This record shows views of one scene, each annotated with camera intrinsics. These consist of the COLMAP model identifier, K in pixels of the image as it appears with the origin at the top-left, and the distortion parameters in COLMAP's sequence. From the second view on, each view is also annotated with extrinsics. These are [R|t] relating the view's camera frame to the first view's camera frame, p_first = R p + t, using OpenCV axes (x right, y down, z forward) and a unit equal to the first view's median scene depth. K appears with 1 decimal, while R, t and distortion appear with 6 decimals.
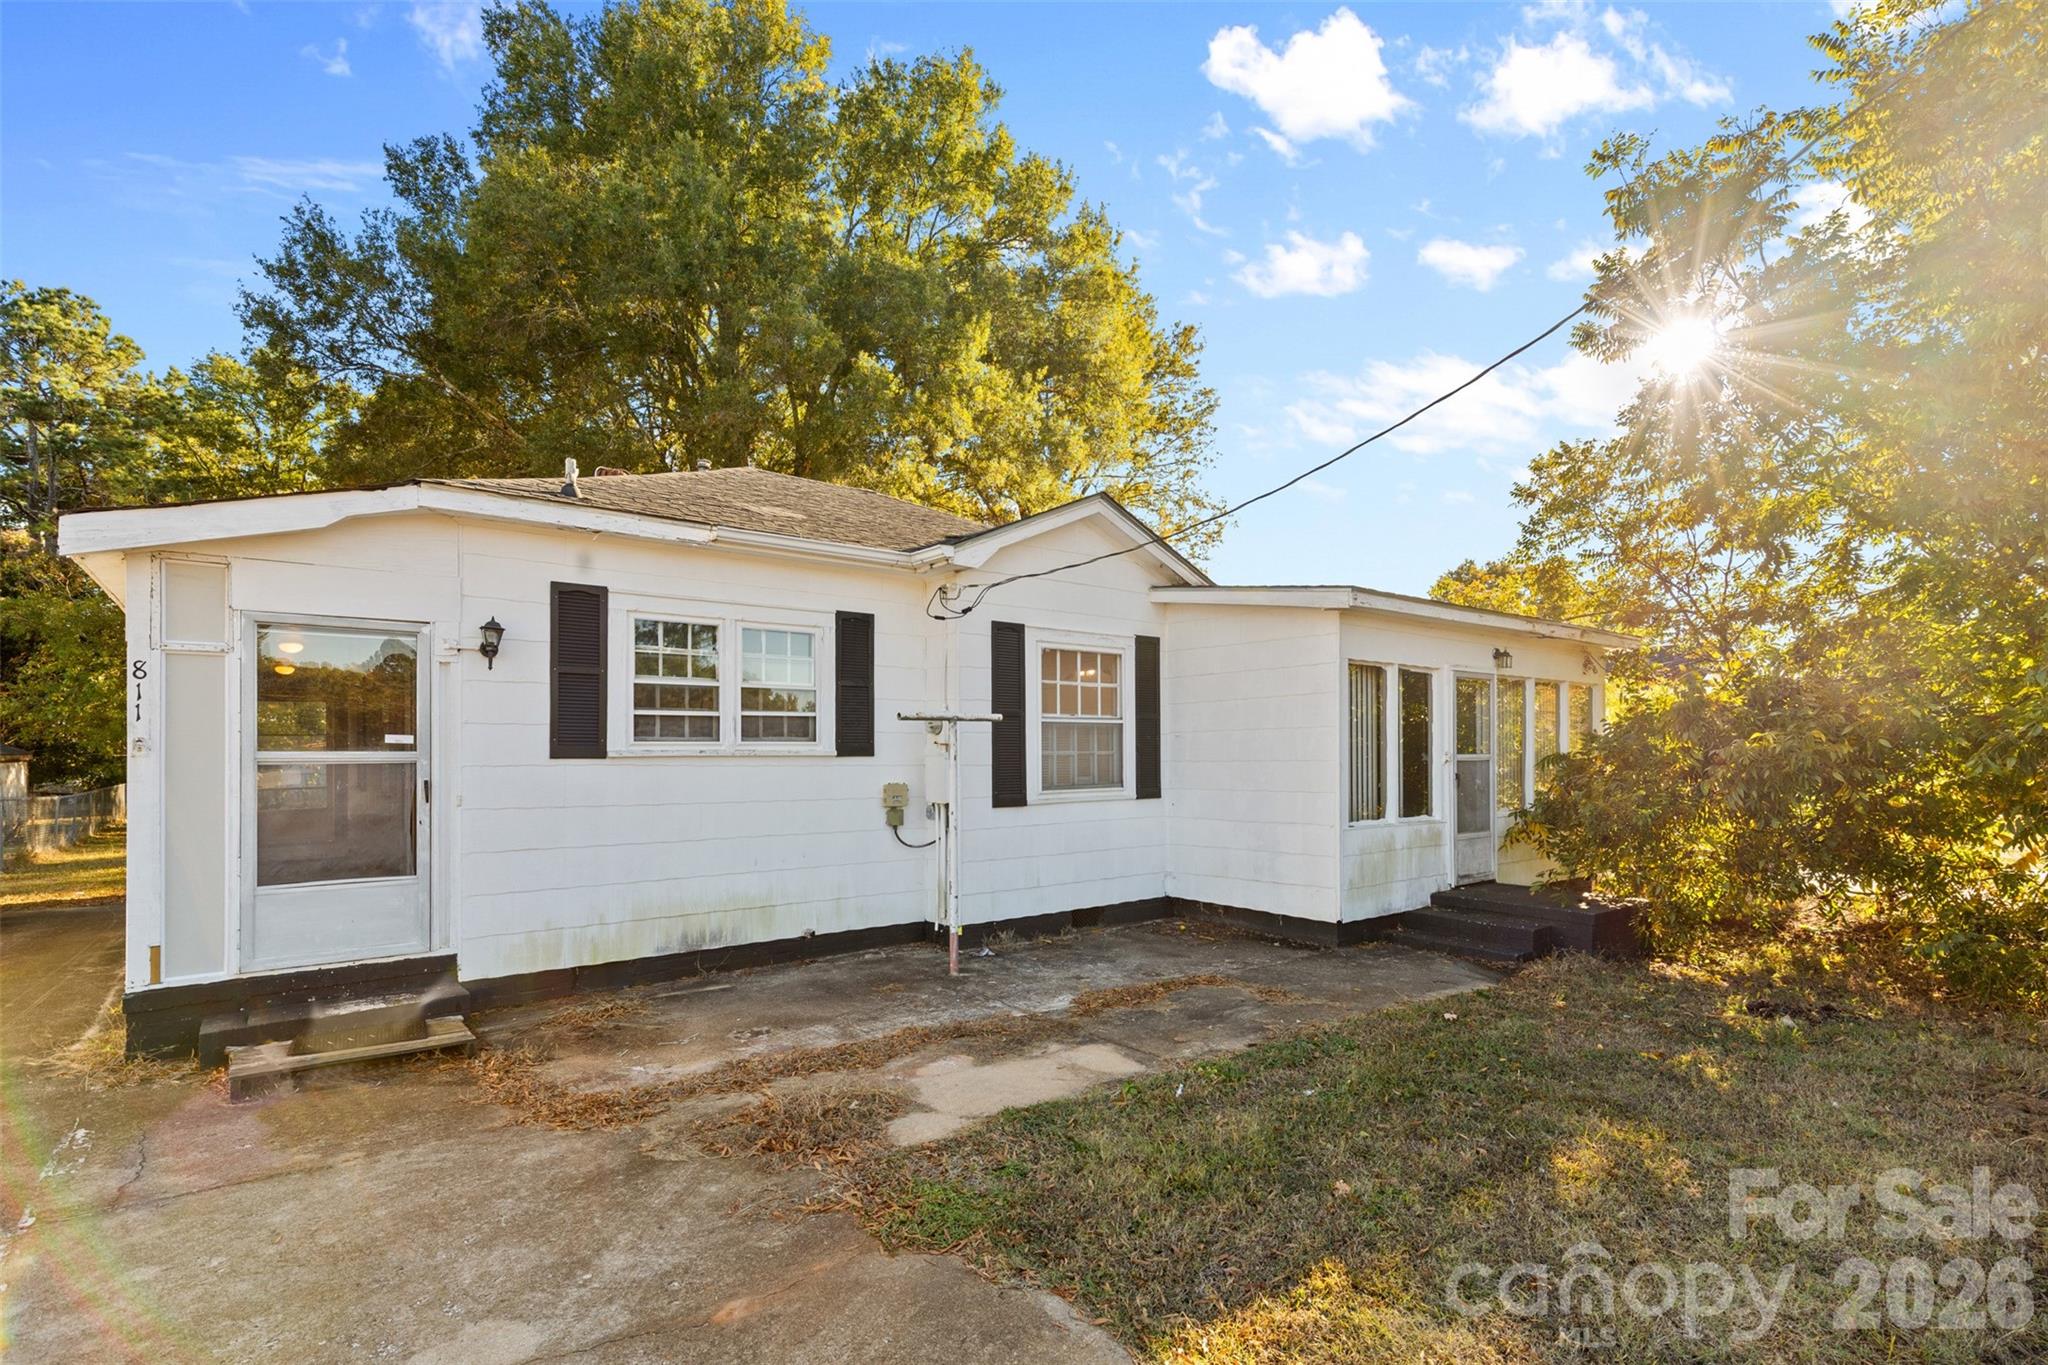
lens RADIAL K [[931.5, 0, 1022.1], [0, 931.5, 745.3], [0, 0, 1]] dist [-0.000584, -0.000195]
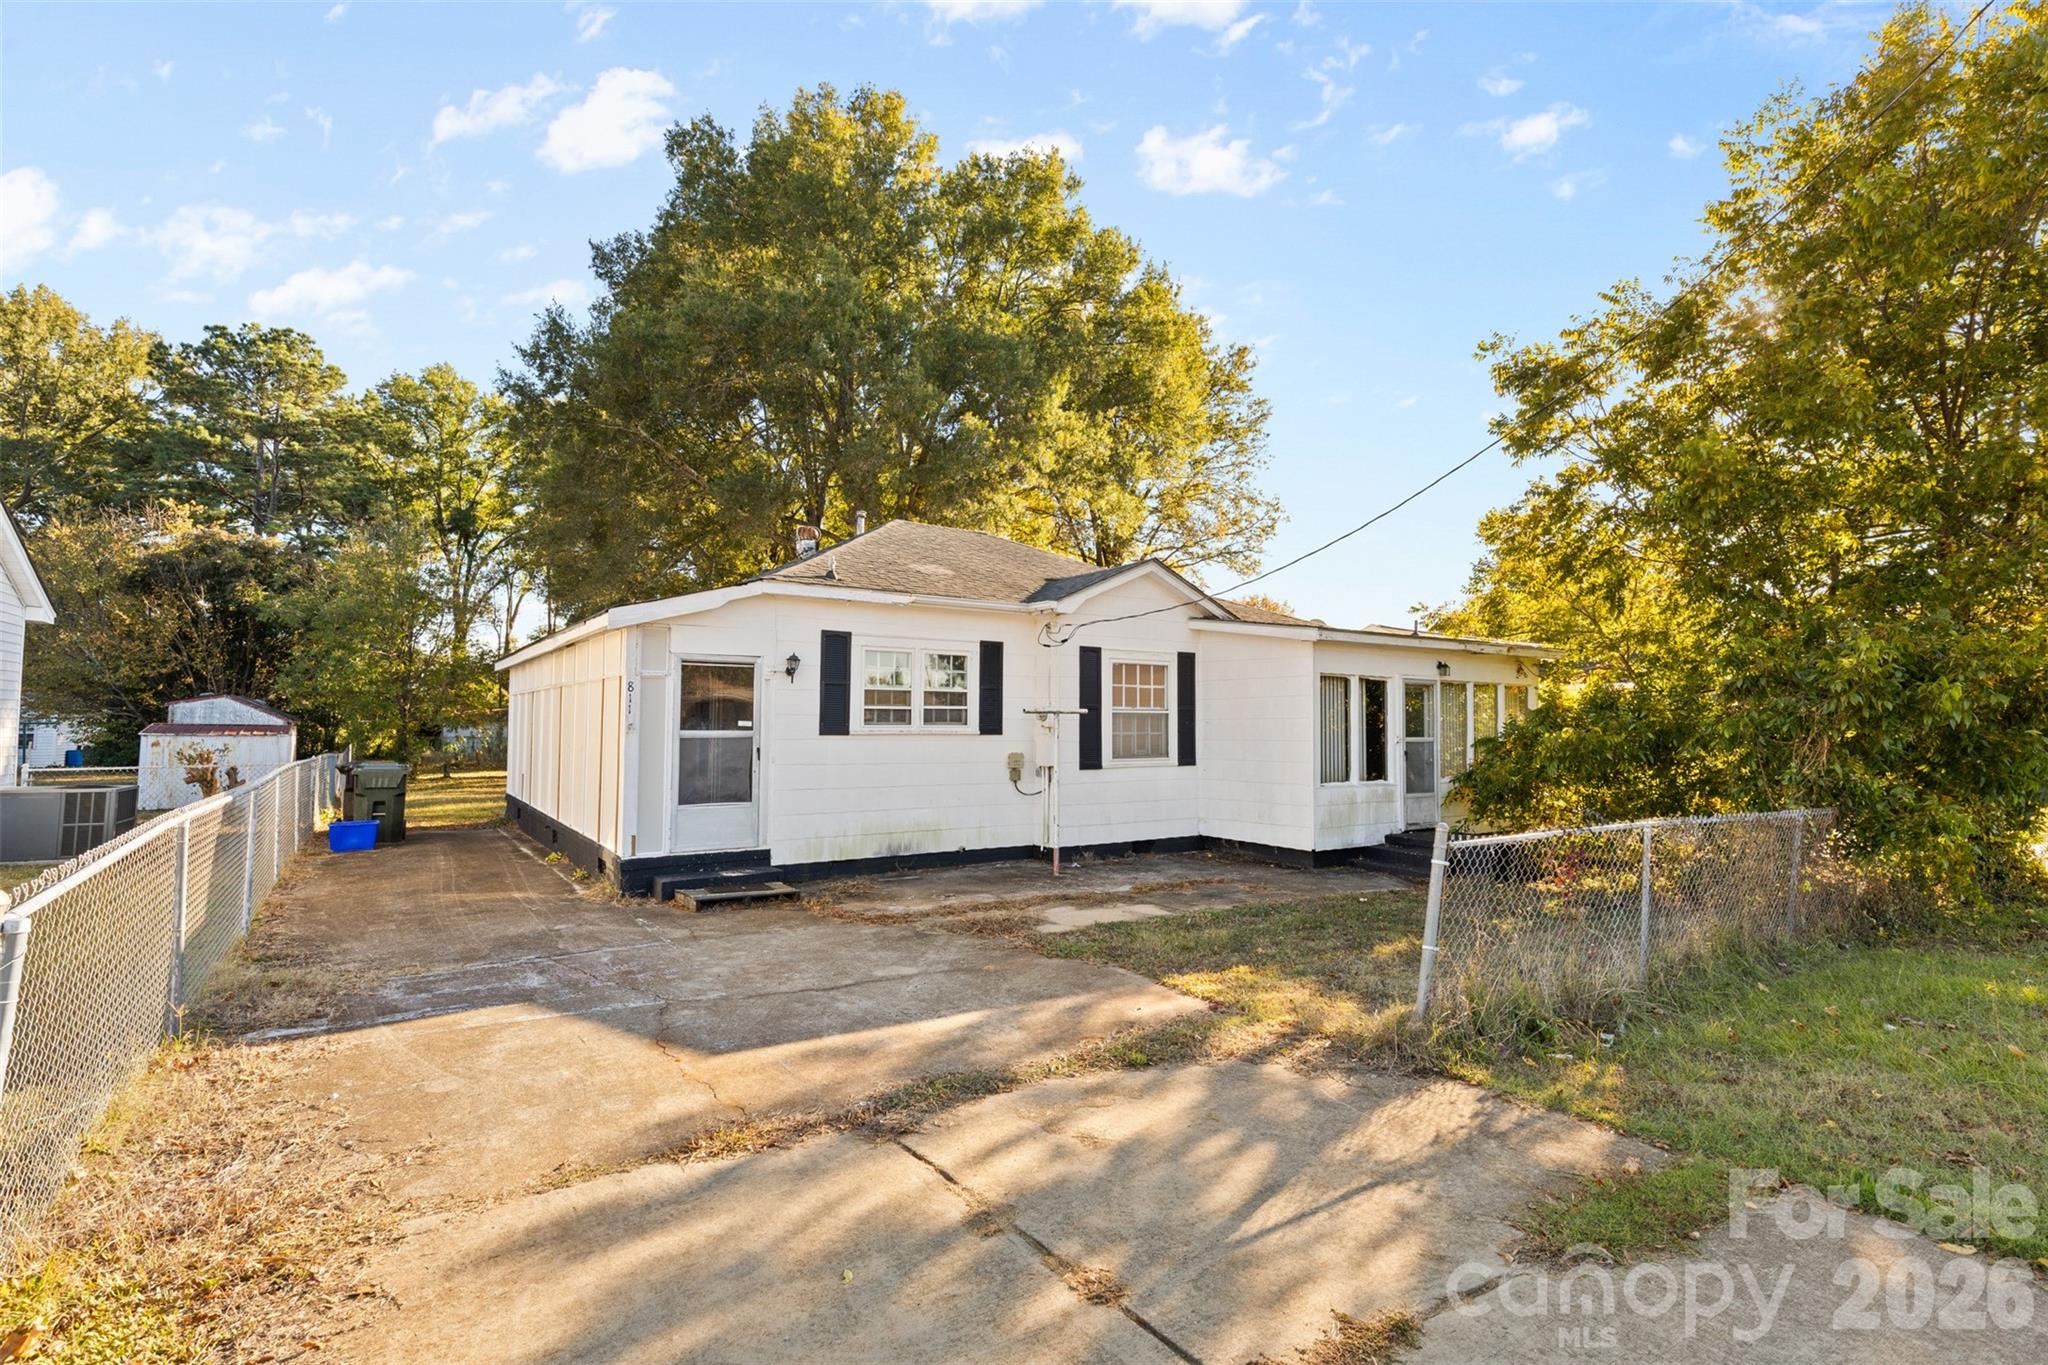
lens RADIAL K [[922.9, 0, 1024.0], [0, 922.9, 682.5], [0, 0, 1]] dist [0.000357, -0.000021]
pose [[0.997629, 0.008092, -0.068343, -0.016742], [-0.010536, 0.999315, -0.035481, -0.016469], [0.068009, 0.036117, 0.997031, -0.409001]]
